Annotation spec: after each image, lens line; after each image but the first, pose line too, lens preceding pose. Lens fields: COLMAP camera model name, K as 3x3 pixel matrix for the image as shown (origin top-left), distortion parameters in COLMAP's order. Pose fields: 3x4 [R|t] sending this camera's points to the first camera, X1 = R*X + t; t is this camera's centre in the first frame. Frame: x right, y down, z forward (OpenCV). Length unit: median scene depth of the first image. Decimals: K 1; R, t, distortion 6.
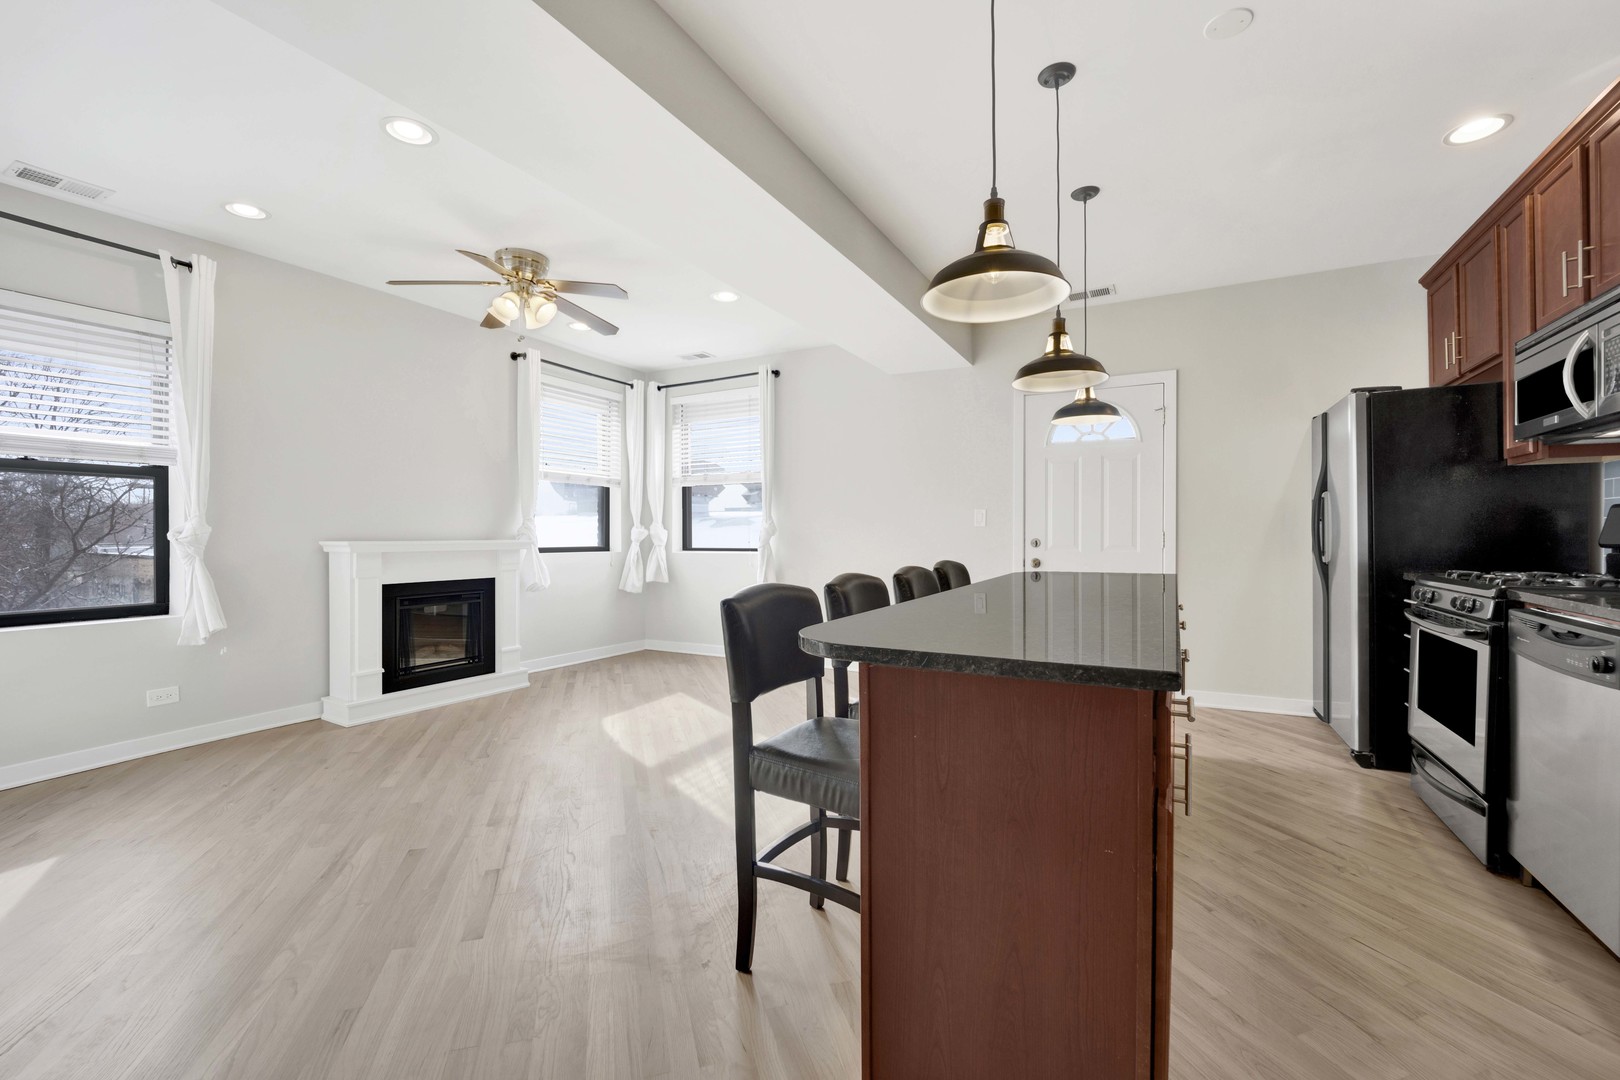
lens RADIAL K [[688.9, 0, 806.7], [0, 688.9, 539.4], [0, 0, 1]] dist [-0.018910, 0.001156]
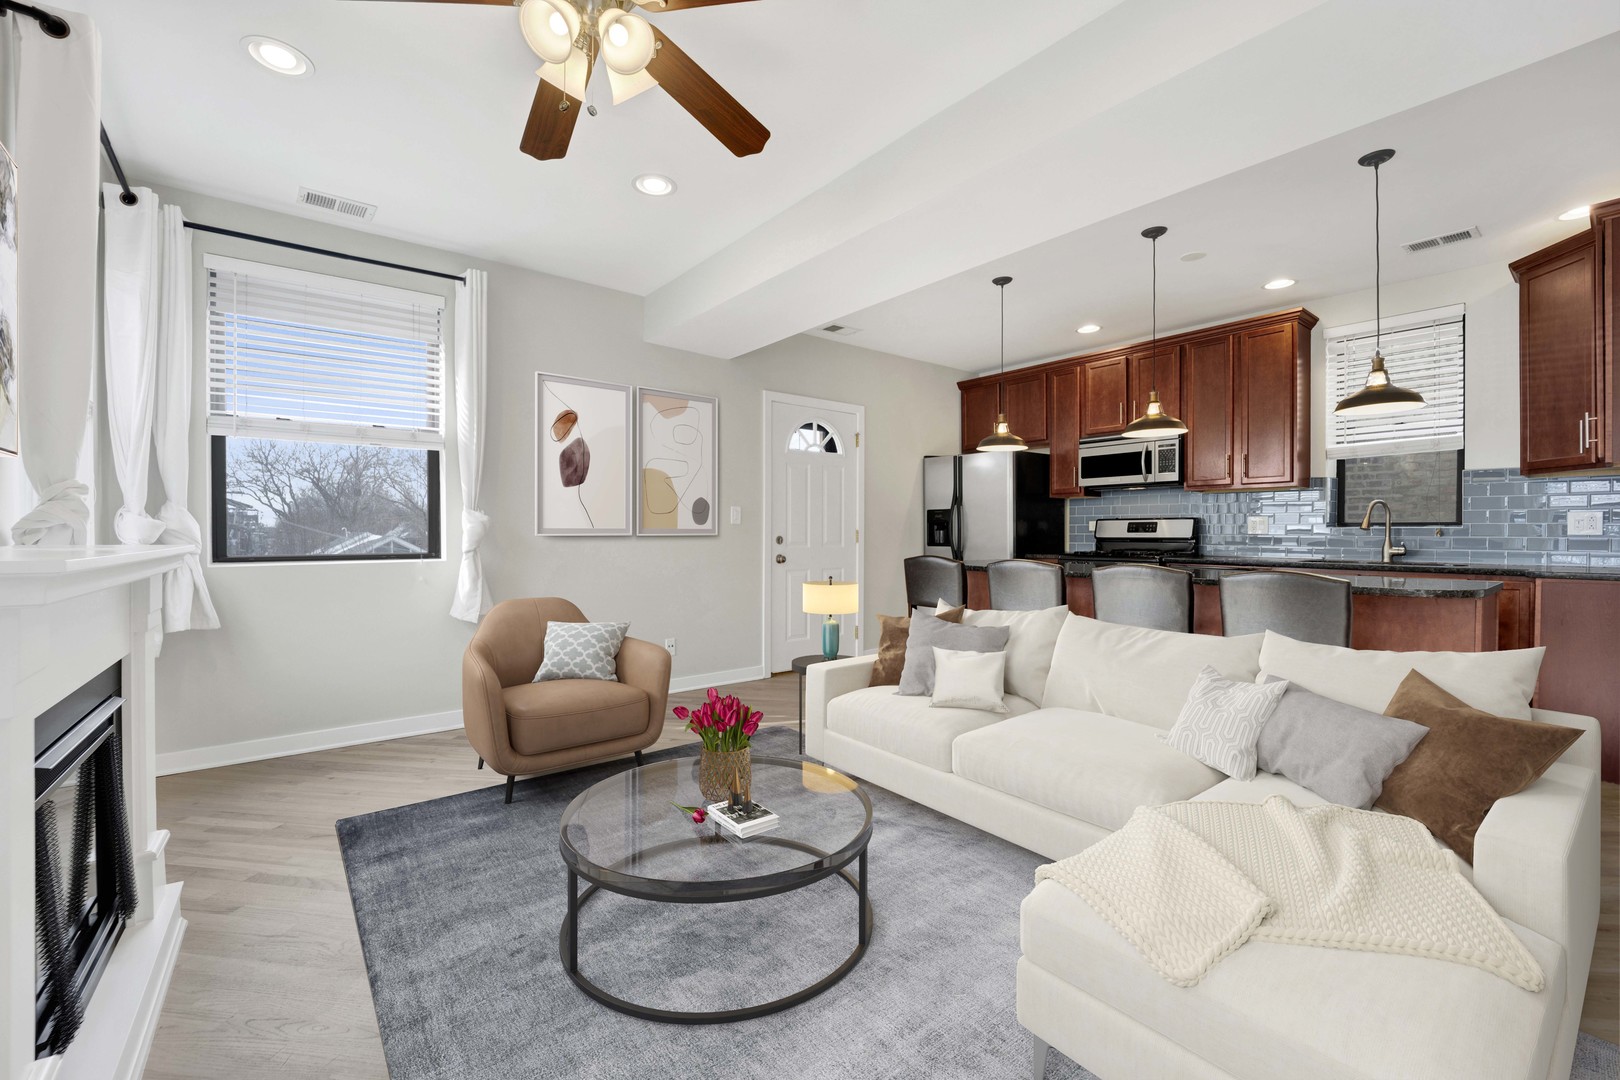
lens RADIAL K [[688.9, 0, 801.4], [0, 688.9, 540.8], [0, 0, 1]] dist [-0.018910, 0.001156]
pose [[0.392565, -0.021542, 0.919472, -0.917117], [0.009459, 0.999767, 0.019385, -0.020326], [-0.919676, 0.001088, 0.392677, 0.725559]]
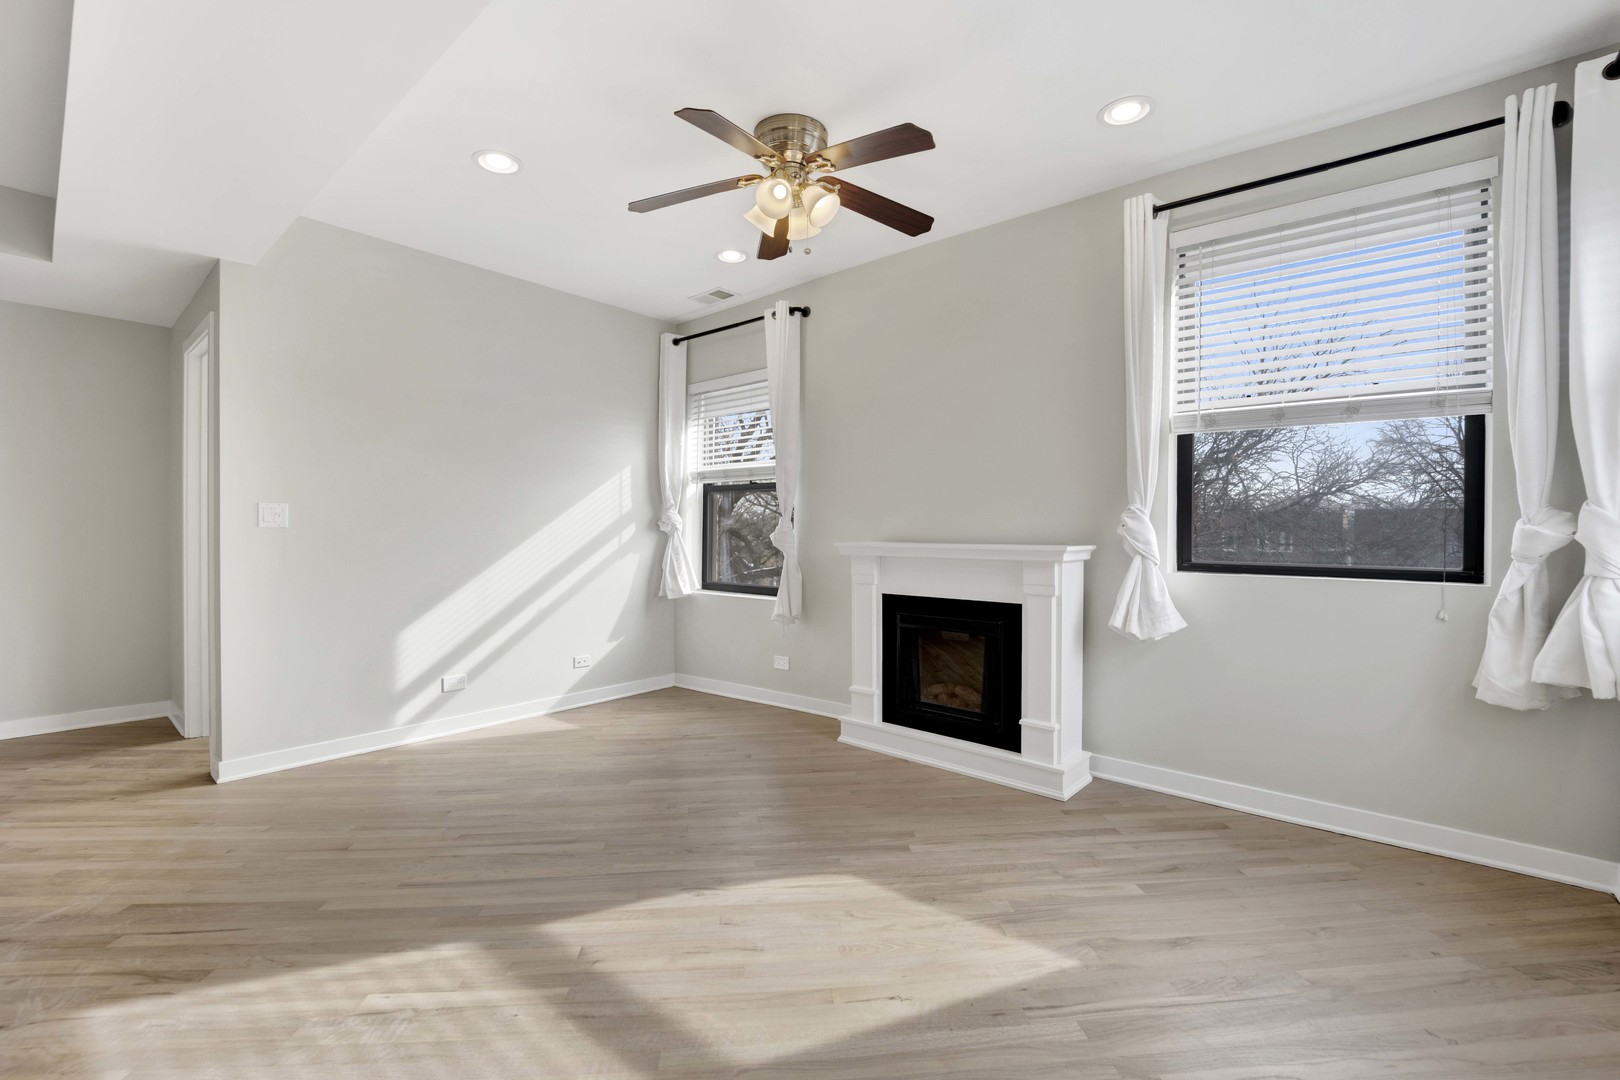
lens RADIAL K [[688.9, 0, 816.3], [0, 688.9, 545.6], [0, 0, 1]] dist [-0.018910, 0.001156]
pose [[-0.197768, 0.005766, -0.980232, 0.285707], [-0.019446, 0.999763, 0.009805, -0.000438], [0.980056, 0.021001, -0.197609, 1.300254]]
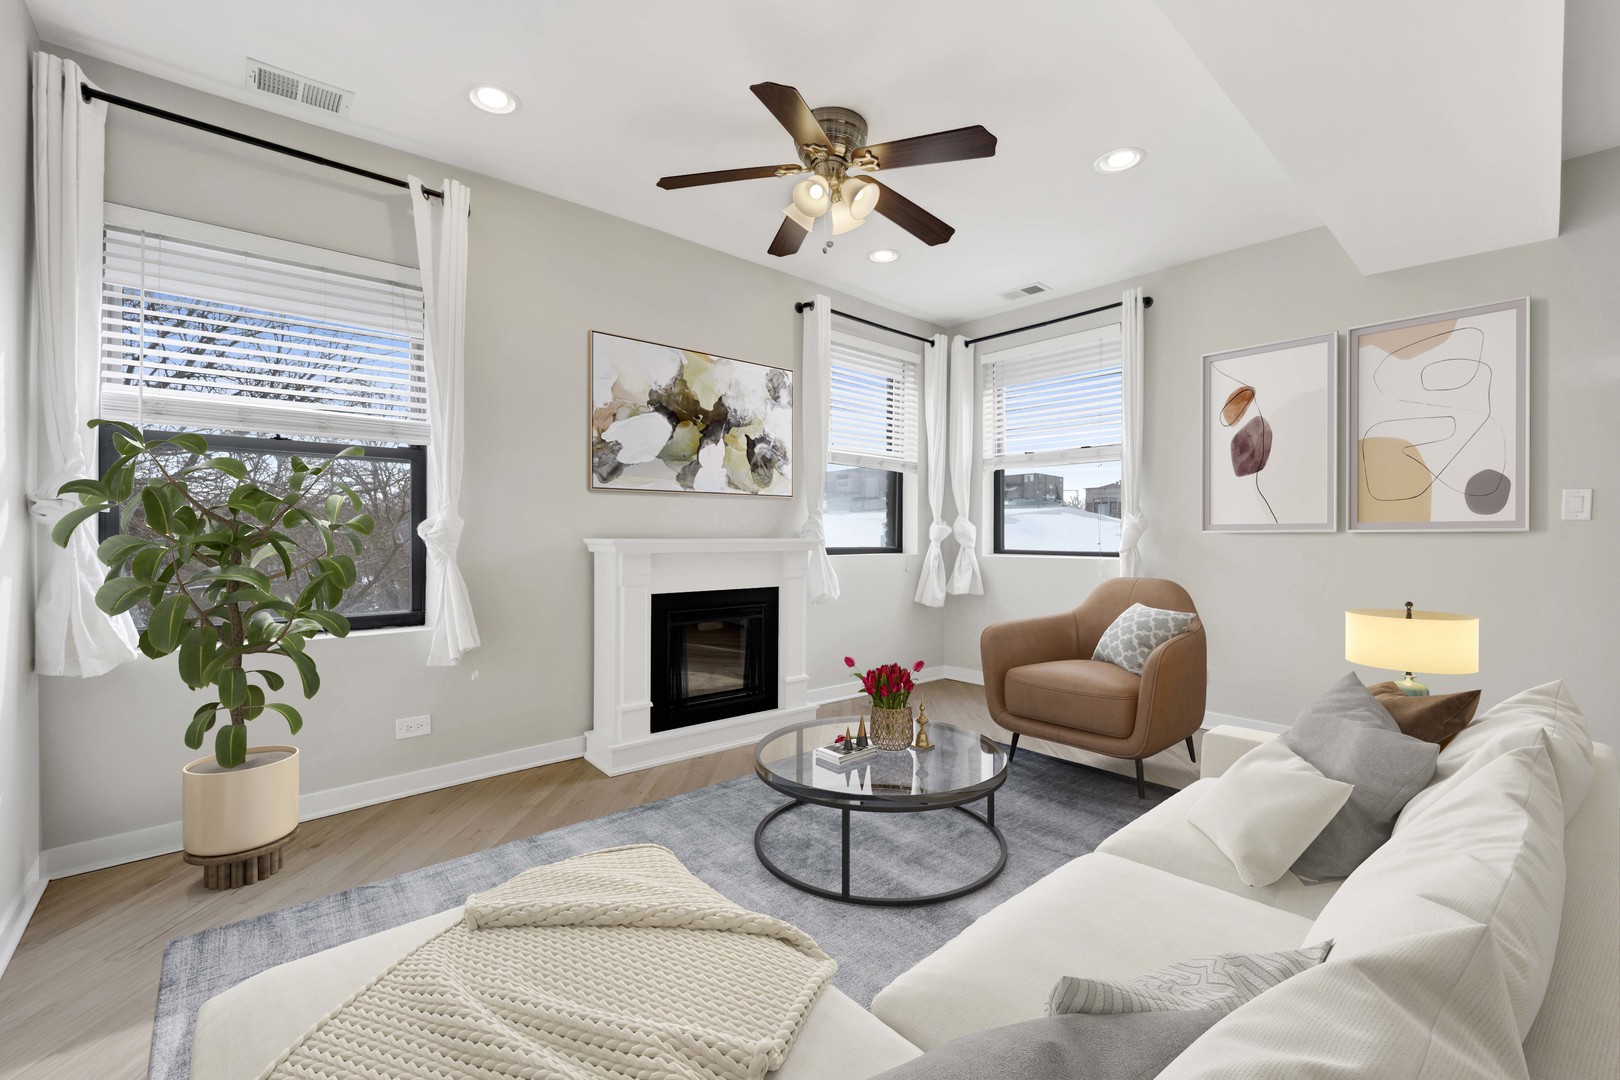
lens RADIAL K [[688.9, 0, 800.4], [0, 688.9, 535.9], [0, 0, 1]] dist [-0.018910, 0.001156]
pose [[0.939740, 0.003313, -0.341874, -0.226970], [-0.004973, 0.999980, -0.003980, 0.001956], [0.341854, 0.005440, 0.939737, 0.377215]]
